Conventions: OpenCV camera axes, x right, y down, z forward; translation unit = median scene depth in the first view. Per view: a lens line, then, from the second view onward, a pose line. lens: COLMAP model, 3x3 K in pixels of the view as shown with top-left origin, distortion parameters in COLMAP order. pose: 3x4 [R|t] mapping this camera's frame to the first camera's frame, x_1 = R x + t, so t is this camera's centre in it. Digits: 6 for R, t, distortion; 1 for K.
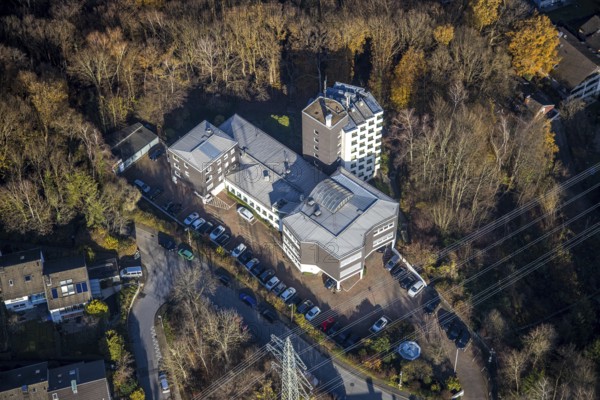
lens RADIAL K [[1178.2, 0, 300.0], [0, 1178.2, 204.7], [0, 0, 1]] dist [0.216552, 0.000000]
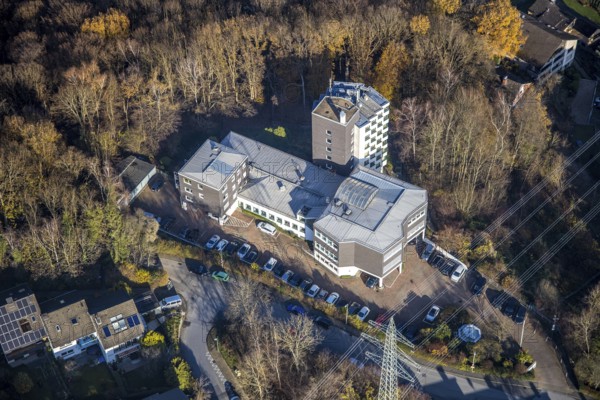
lens RADIAL K [[1286.4, 0, 296.9], [0, 1286.4, 204.5], [0, 0, 1]] dist [0.263853, 0.000000]
pose [[0.978645, -0.152894, 0.137397, -0.166111], [0.161213, 0.985573, -0.051542, 0.047421], [-0.127534, 0.072591, 0.989174, -0.041388]]
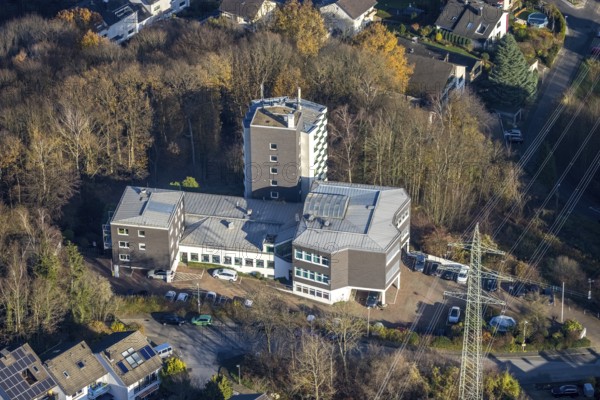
lens RADIAL K [[2402.8, 0, 297.9], [0, 2402.8, 199.0], [0, 0, 1]] dist [-0.459007, 0.000000]
pose [[0.855092, -0.278259, 0.437480, -0.693506], [0.398084, 0.892961, -0.210121, 0.319239], [-0.332184, 0.353827, 0.874334, -0.418915]]
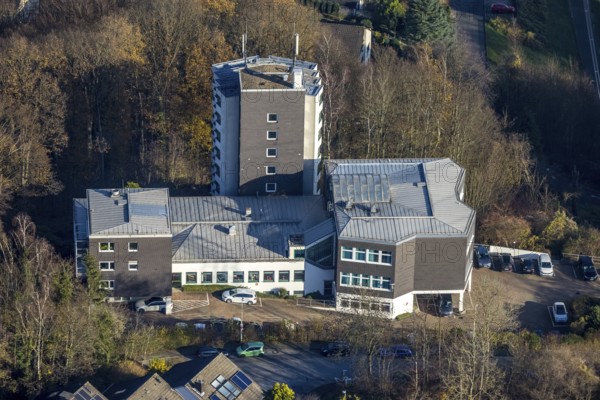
lens RADIAL K [[3846.6, 0, 297.3], [0, 3846.6, 198.3], [0, 0, 1]] dist [-0.752010, 0.000000]
pose [[0.687618, -0.324653, 0.649447, -1.214886], [0.537654, 0.828807, -0.154940, 0.270539], [-0.487964, 0.455718, 0.744454, -0.395111]]
